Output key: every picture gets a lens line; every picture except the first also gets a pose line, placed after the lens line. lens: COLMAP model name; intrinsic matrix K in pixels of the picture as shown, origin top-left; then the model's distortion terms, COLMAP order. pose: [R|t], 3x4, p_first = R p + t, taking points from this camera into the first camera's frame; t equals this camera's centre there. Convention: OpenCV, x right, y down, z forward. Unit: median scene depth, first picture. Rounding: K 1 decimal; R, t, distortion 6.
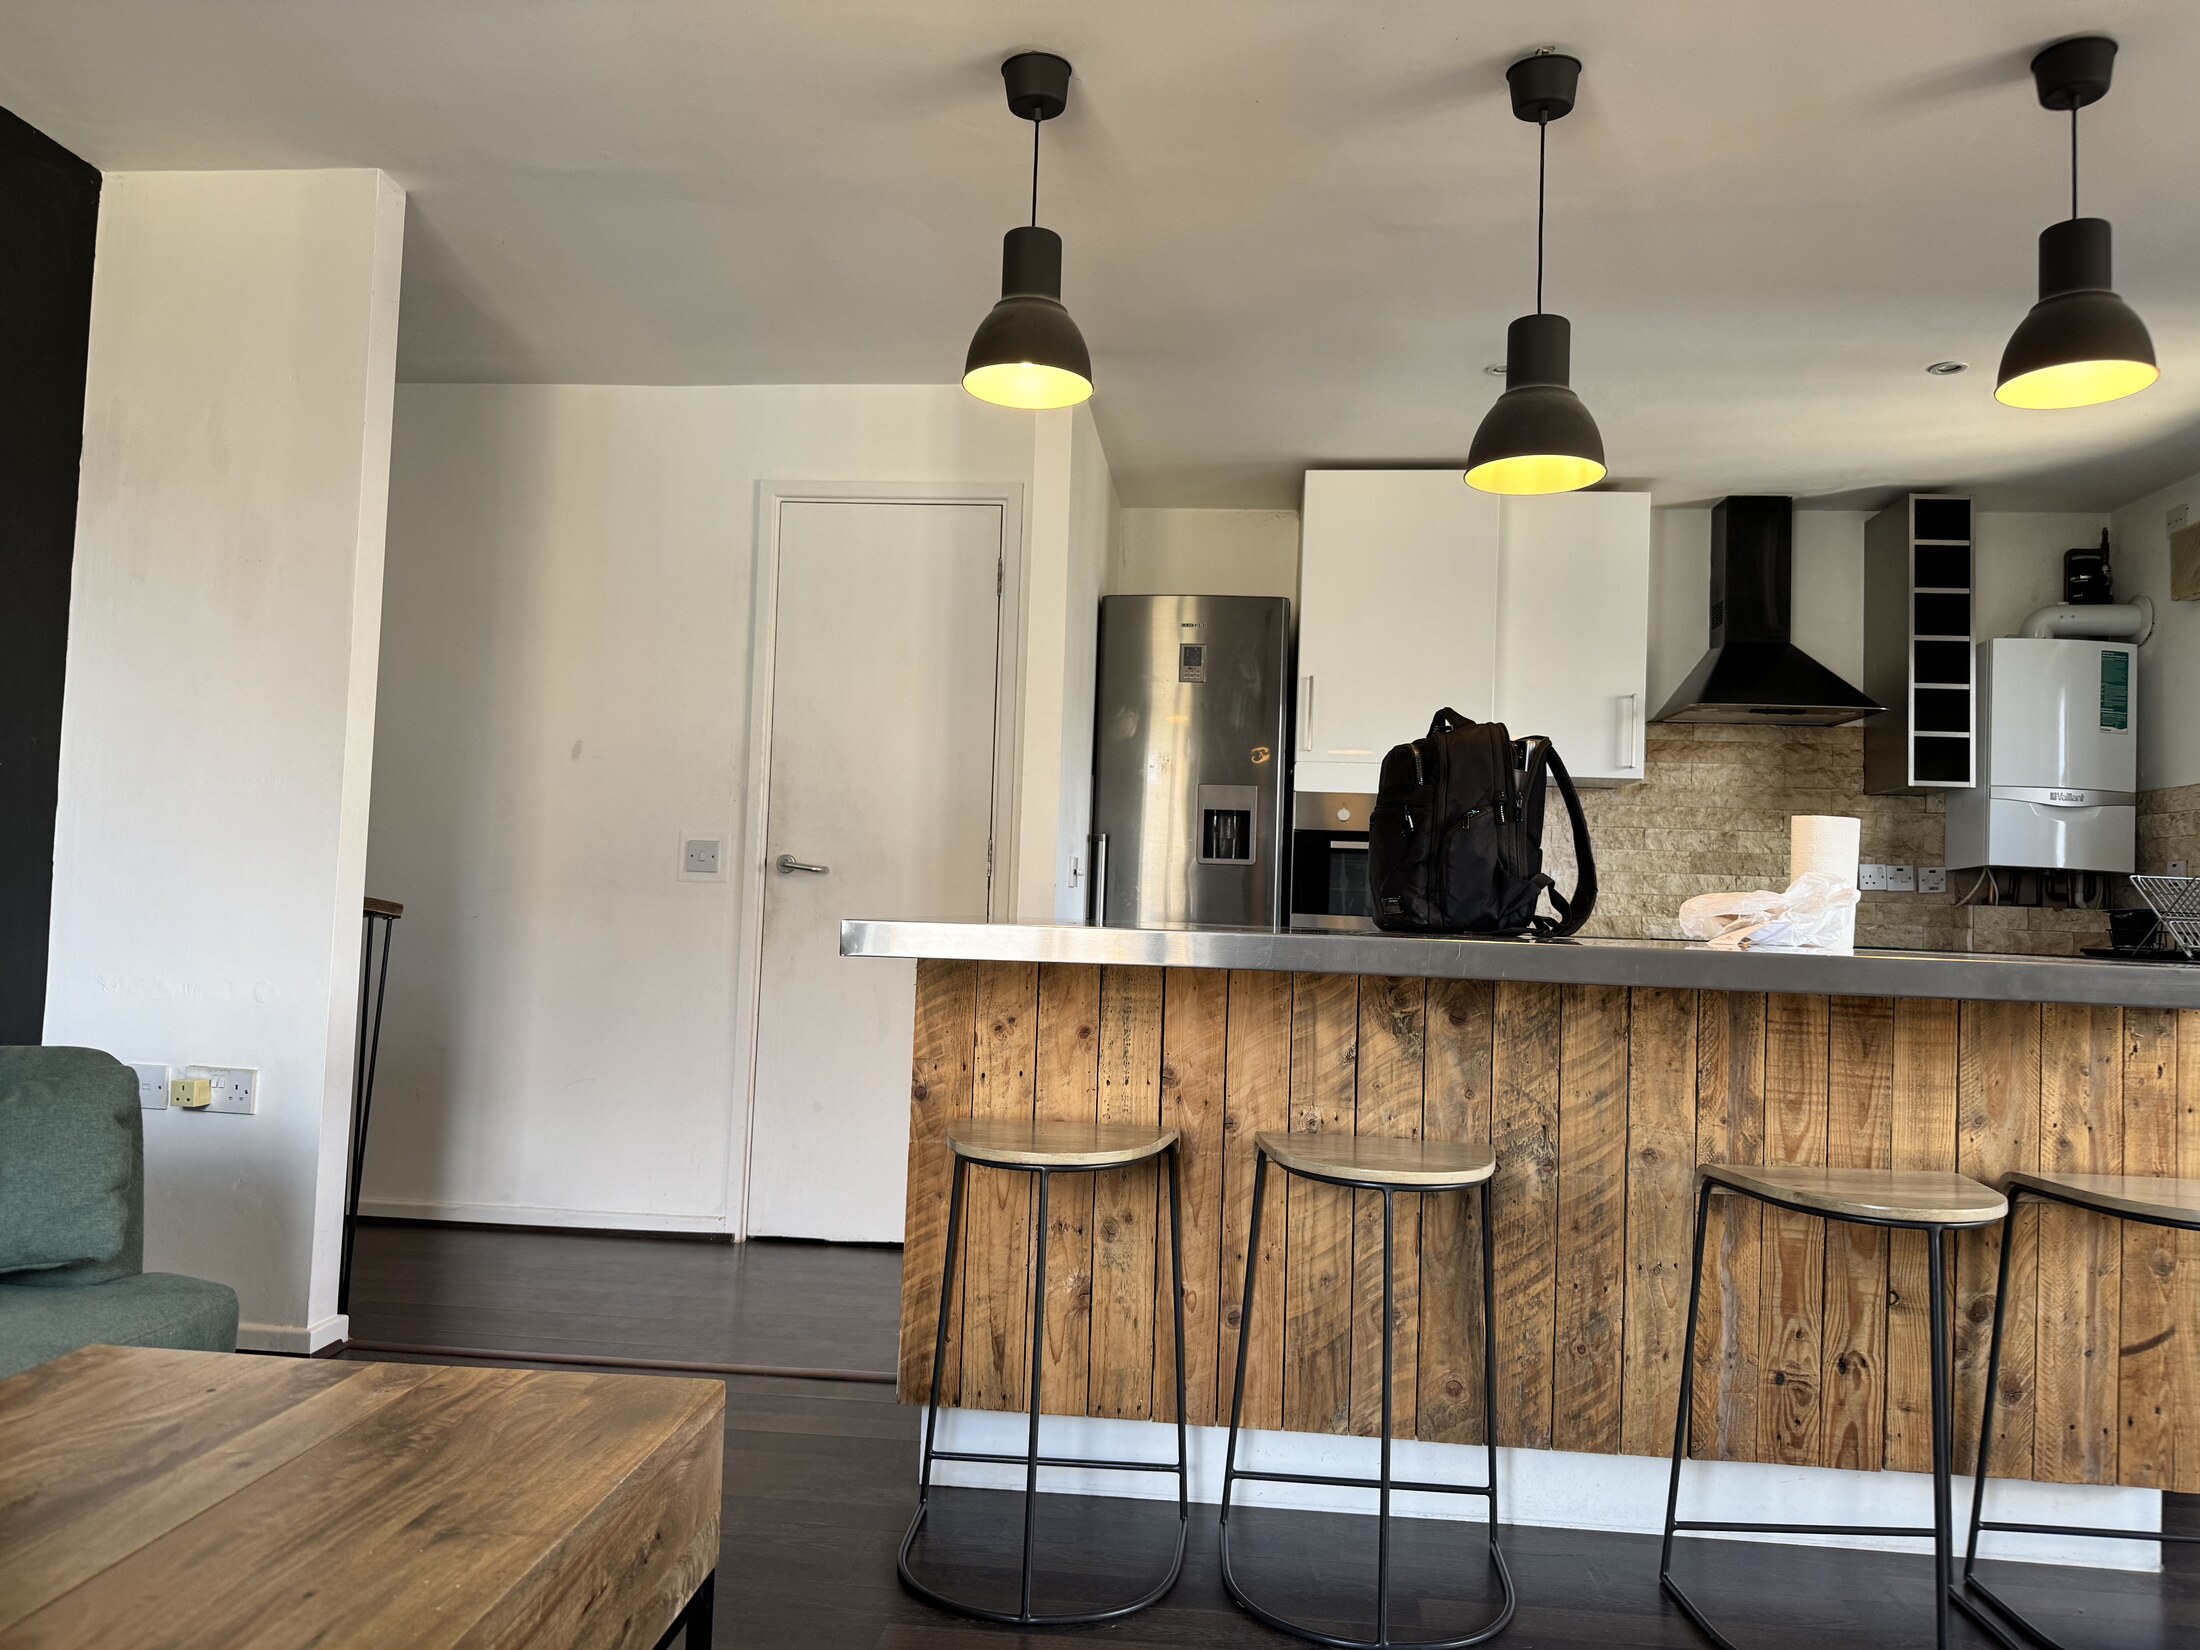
lens RADIAL K [[1554.8, 0, 1100.0], [0, 1554.8, 825.0], [0, 0, 1]] dist [0.031905, -0.056727]
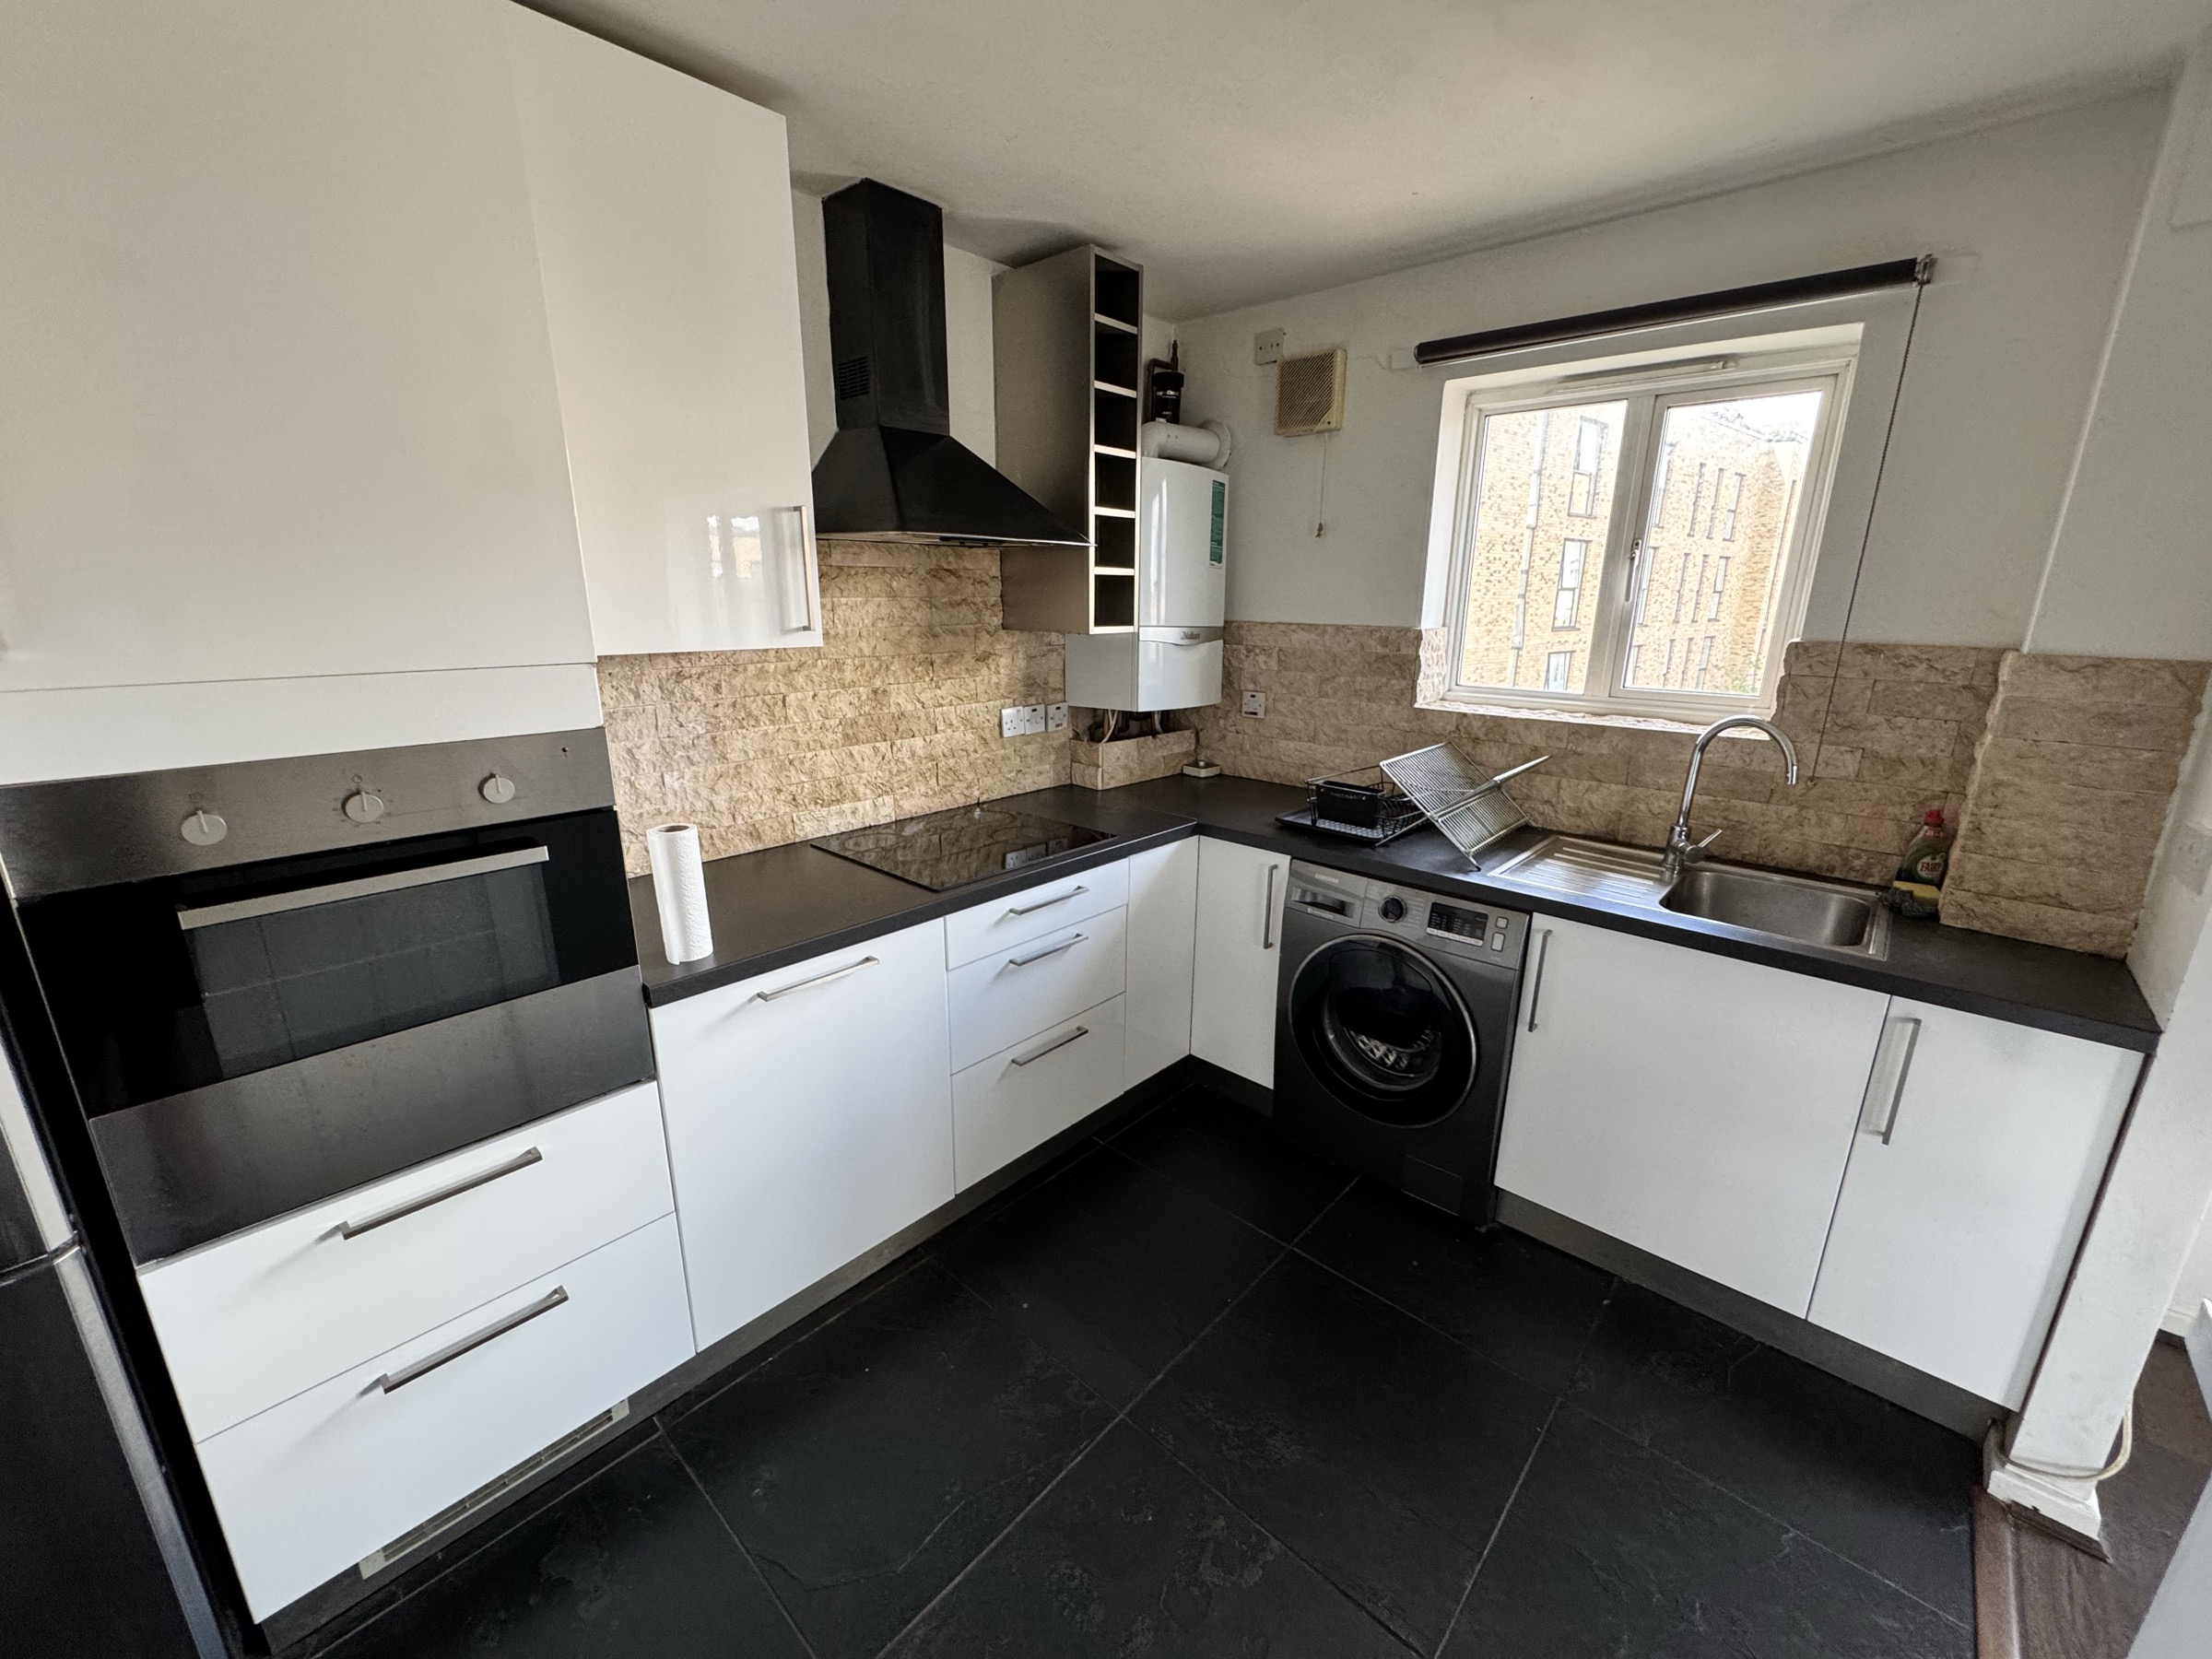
lens RADIAL K [[882.1, 0, 1097.1], [0, 882.1, 824.8], [0, 0, 1]] dist [-0.000302, -0.000204]
pose [[0.597641, -0.237496, 0.765782, 0.121612], [-0.032011, 0.947291, 0.318771, -0.081333], [-0.801125, -0.215024, 0.558537, 0.704998]]
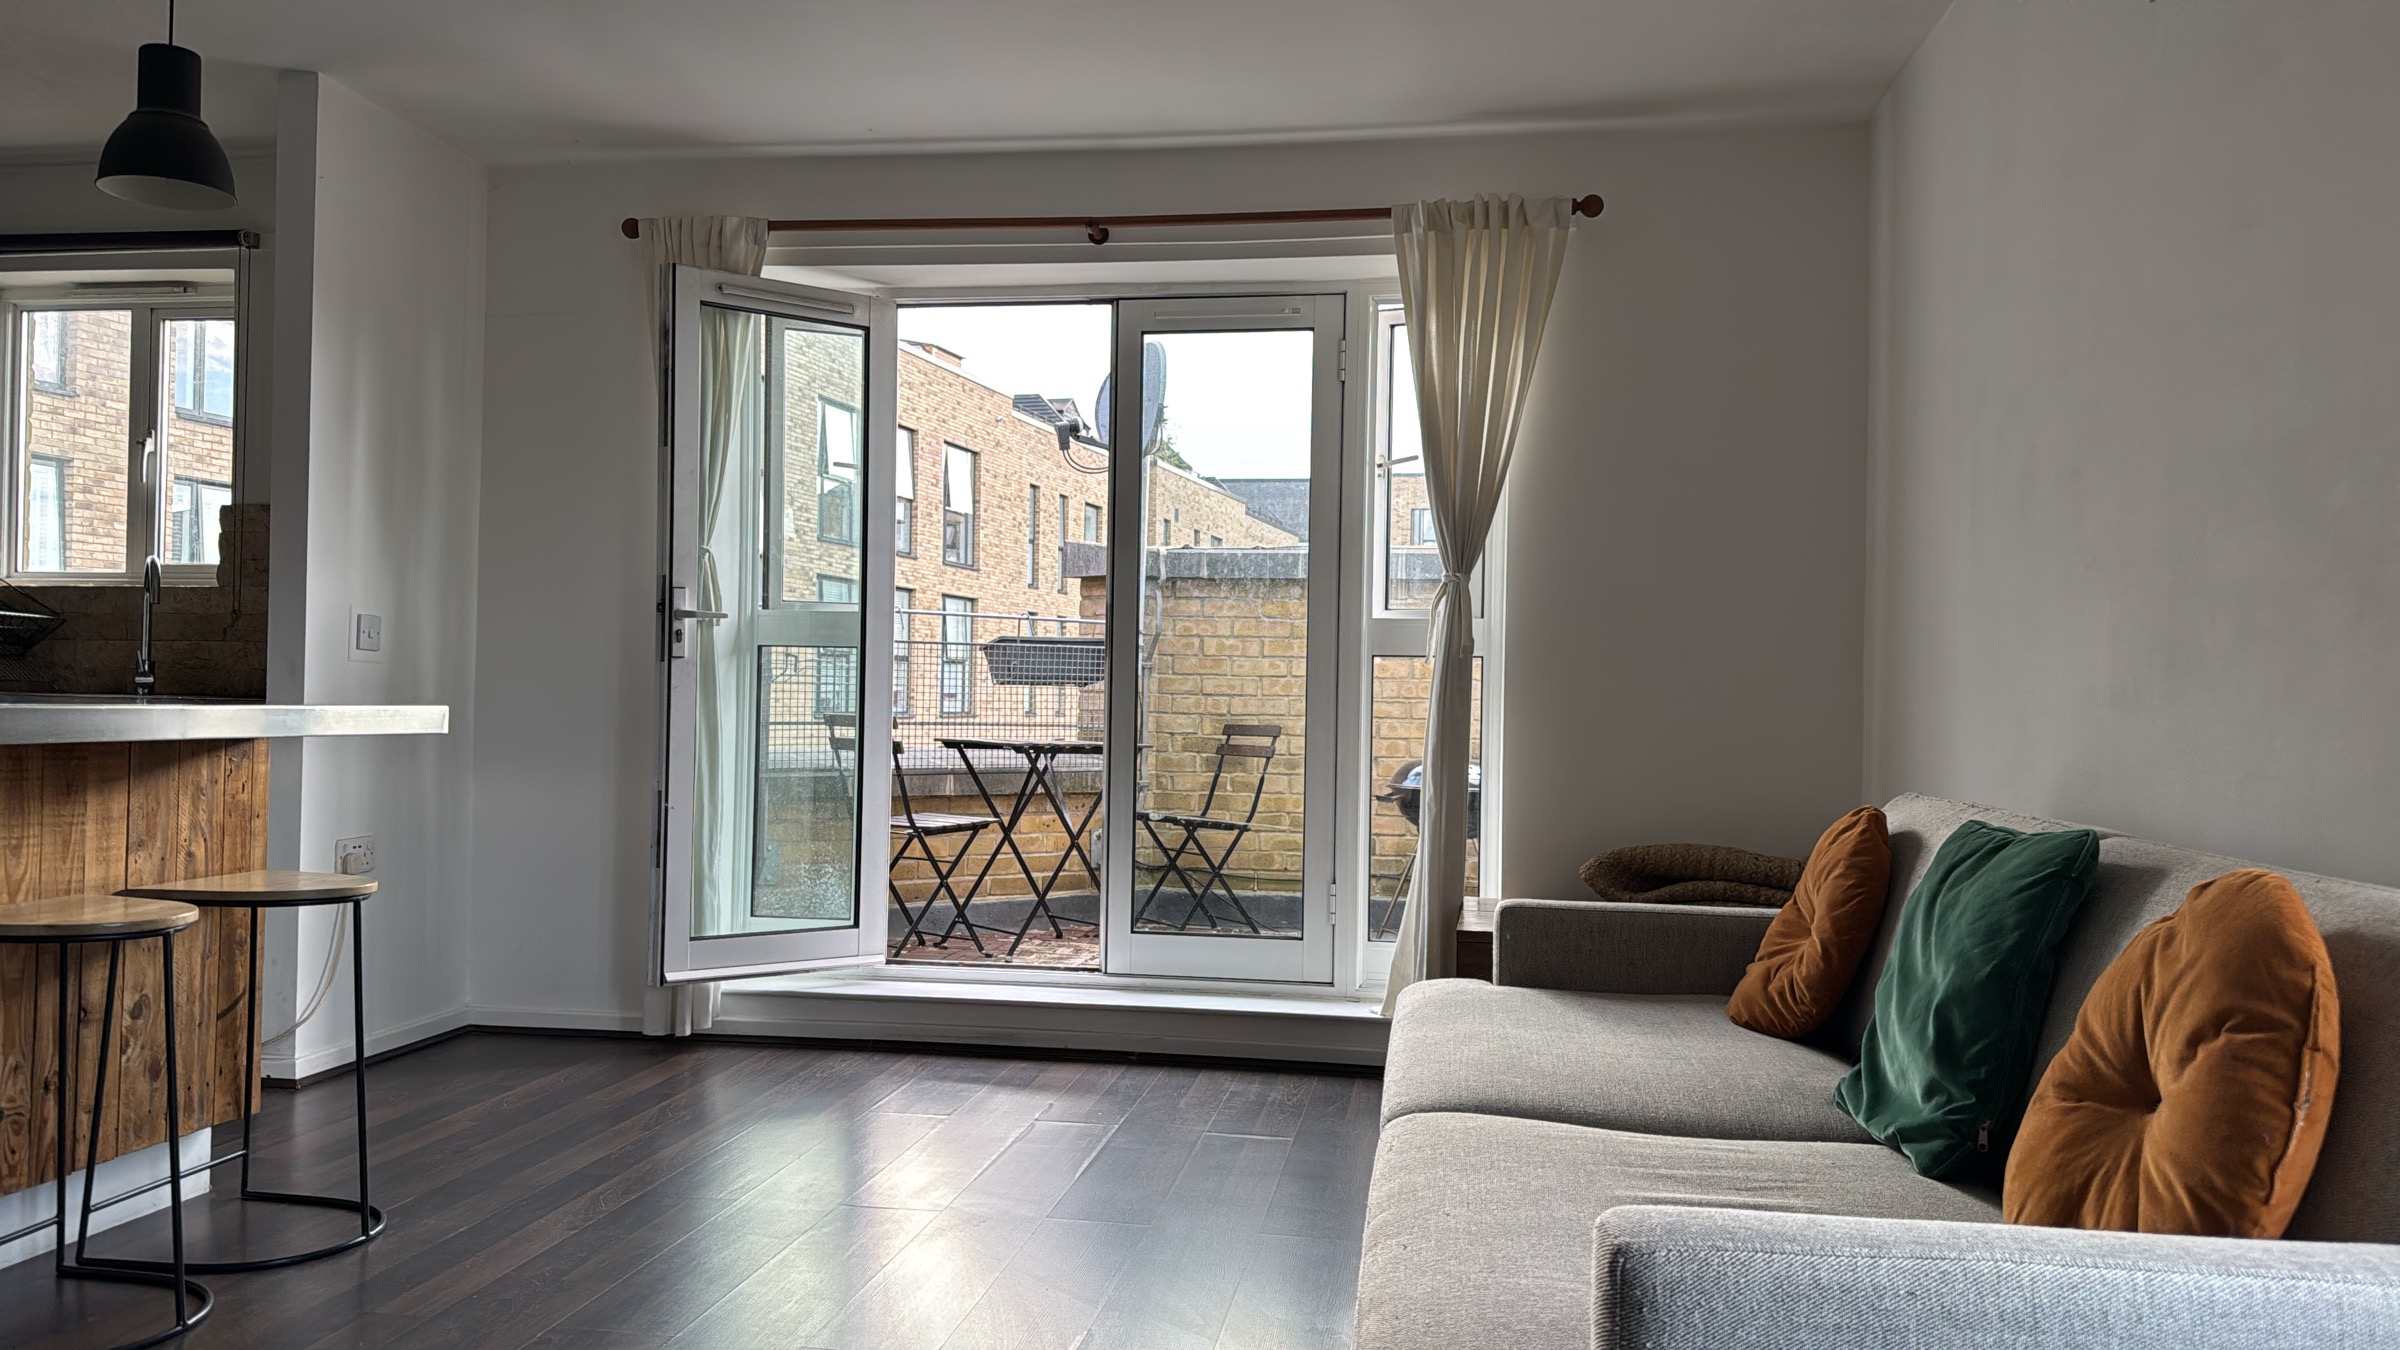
lens RADIAL K [[1761.7, 0, 1157.2], [0, 1761.7, 673.3], [0, 0, 1]] dist [0.134687, -0.175949]
pose [[0.068254, -0.020253, 0.997462, -0.334635], [-0.072355, 0.997061, 0.025196, -0.010080], [-0.995041, -0.073892, 0.066588, 0.089463]]
